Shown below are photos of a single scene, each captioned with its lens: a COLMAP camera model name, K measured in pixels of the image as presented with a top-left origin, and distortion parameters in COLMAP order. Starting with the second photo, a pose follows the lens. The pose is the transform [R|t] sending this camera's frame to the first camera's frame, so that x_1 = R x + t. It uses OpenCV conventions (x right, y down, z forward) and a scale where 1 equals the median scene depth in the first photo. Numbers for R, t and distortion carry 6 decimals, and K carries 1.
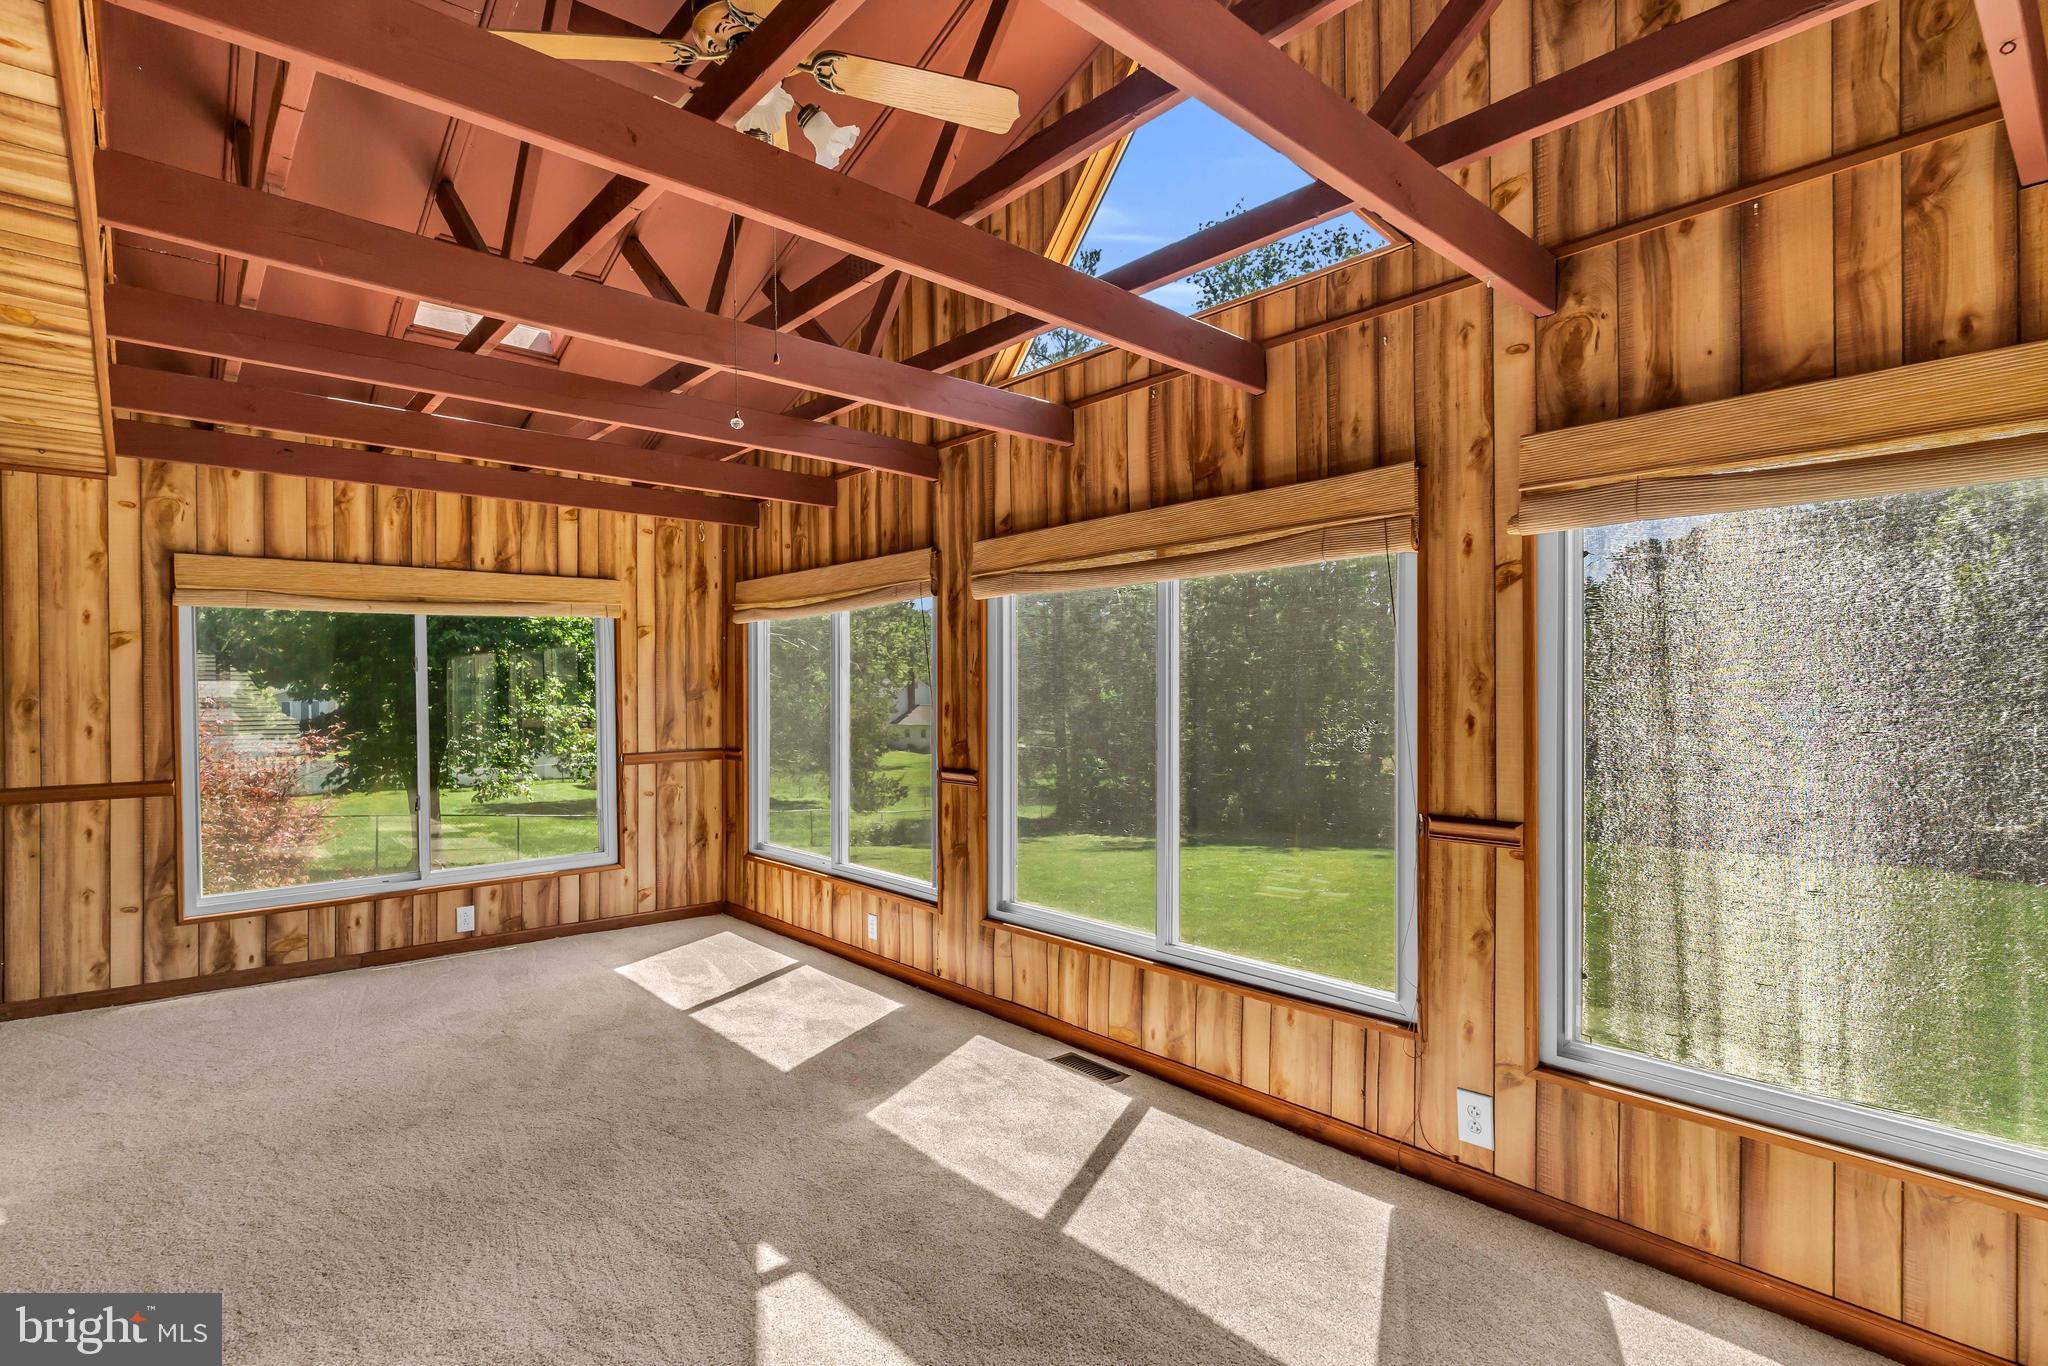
lens RADIAL K [[984.1, 0, 1013.3], [0, 984.1, 689.4], [0, 0, 1]] dist [0.002910, -0.001161]
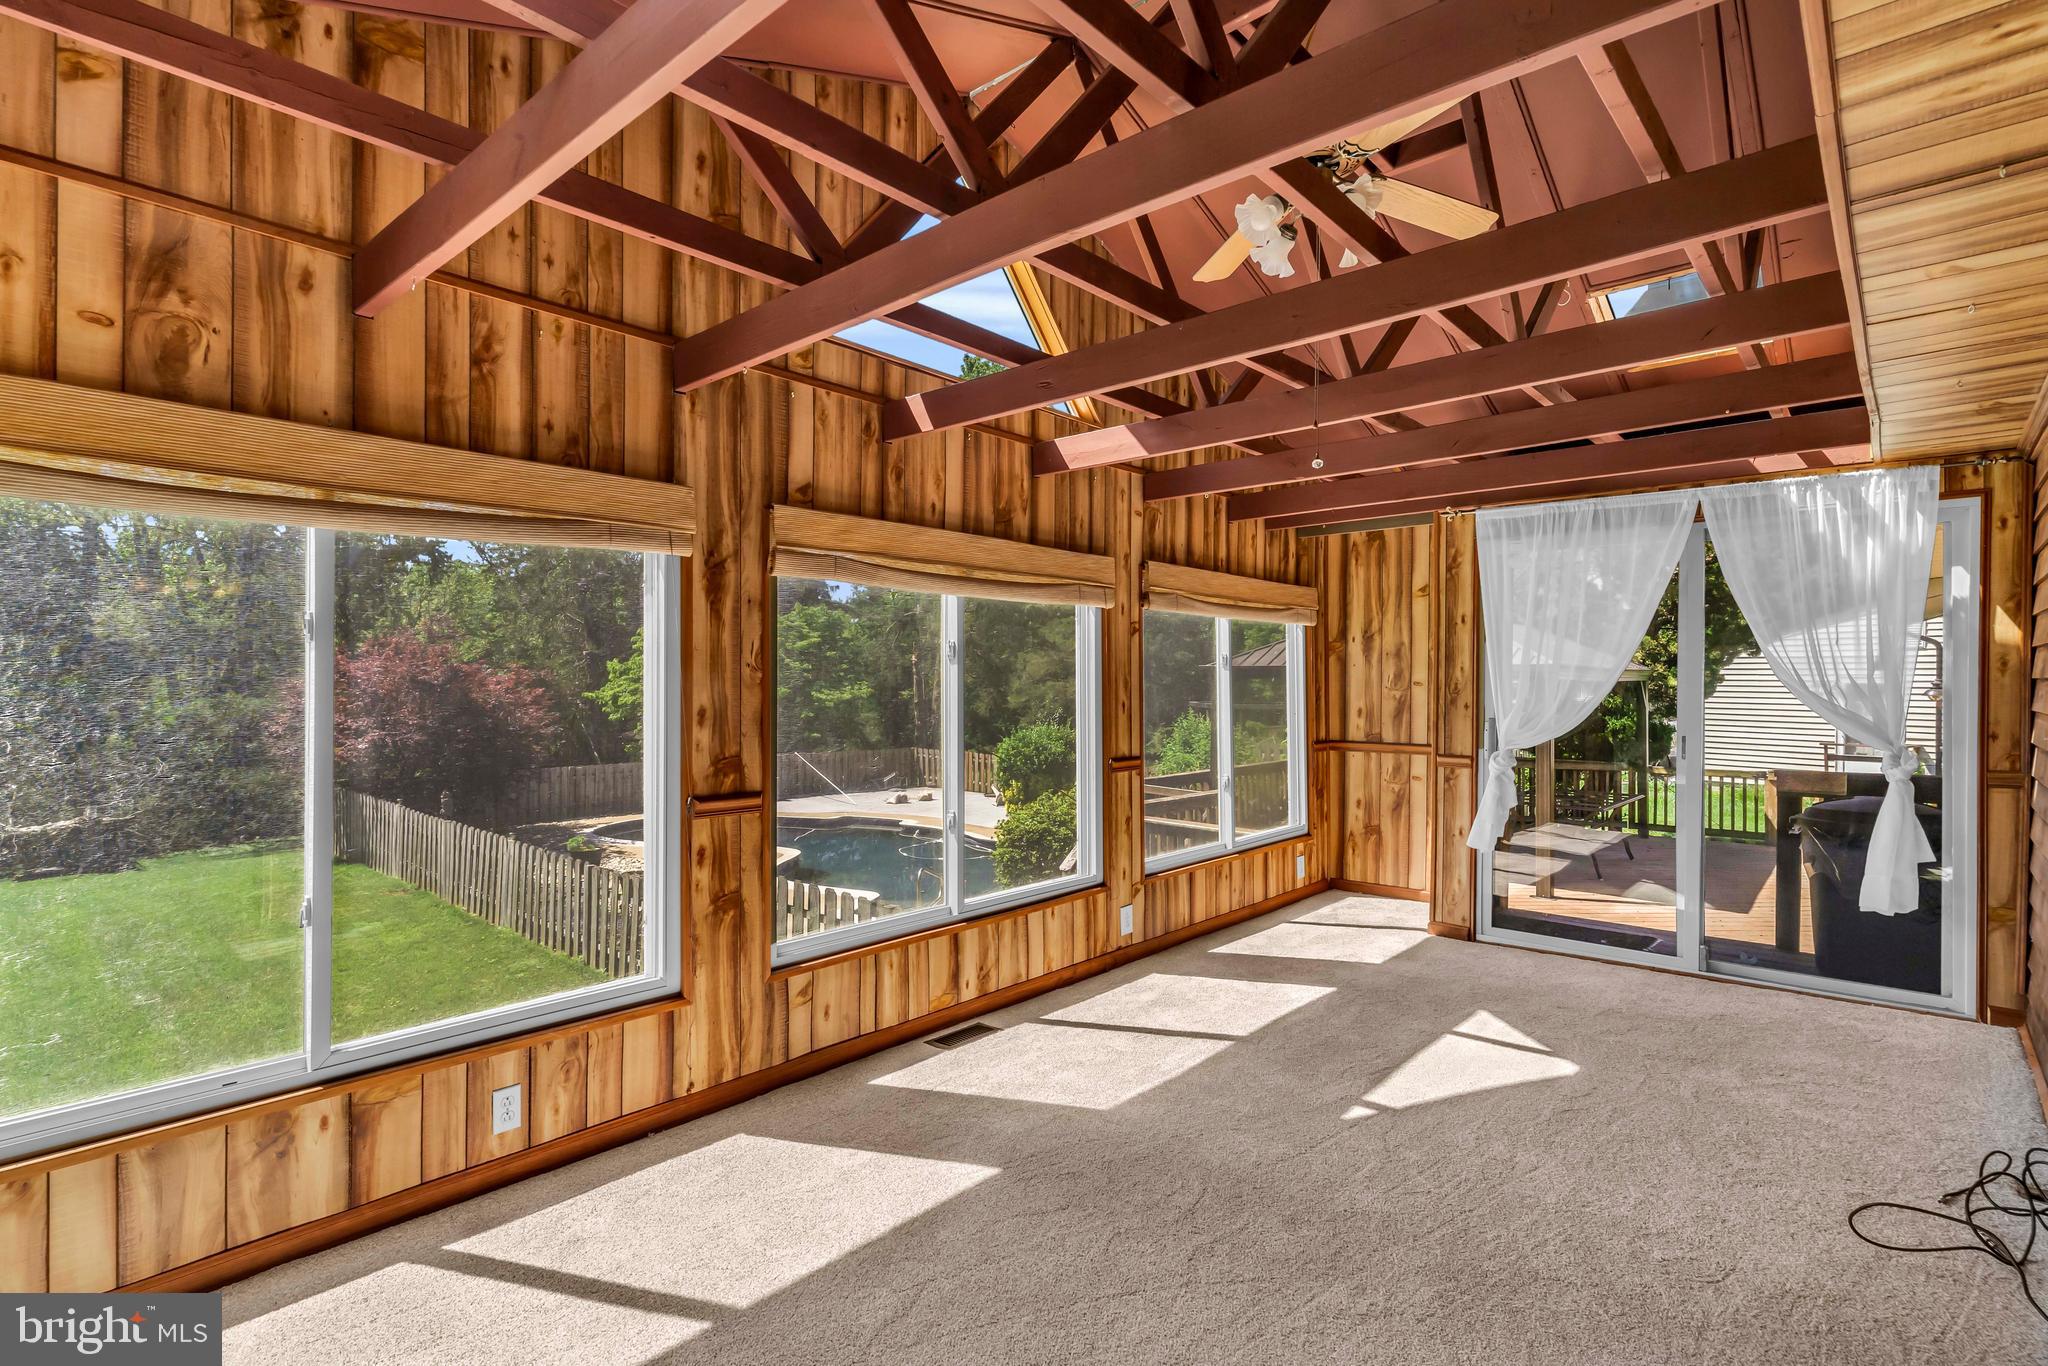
lens RADIAL K [[984.1, 0, 1013.3], [0, 984.1, 665.7], [0, 0, 1]] dist [0.002910, -0.001161]
pose [[-0.110872, 0.017169, 0.993686, -0.983612], [-0.004902, 0.999829, -0.017822, -0.005765], [-0.993823, -0.006847, -0.110769, 1.031833]]
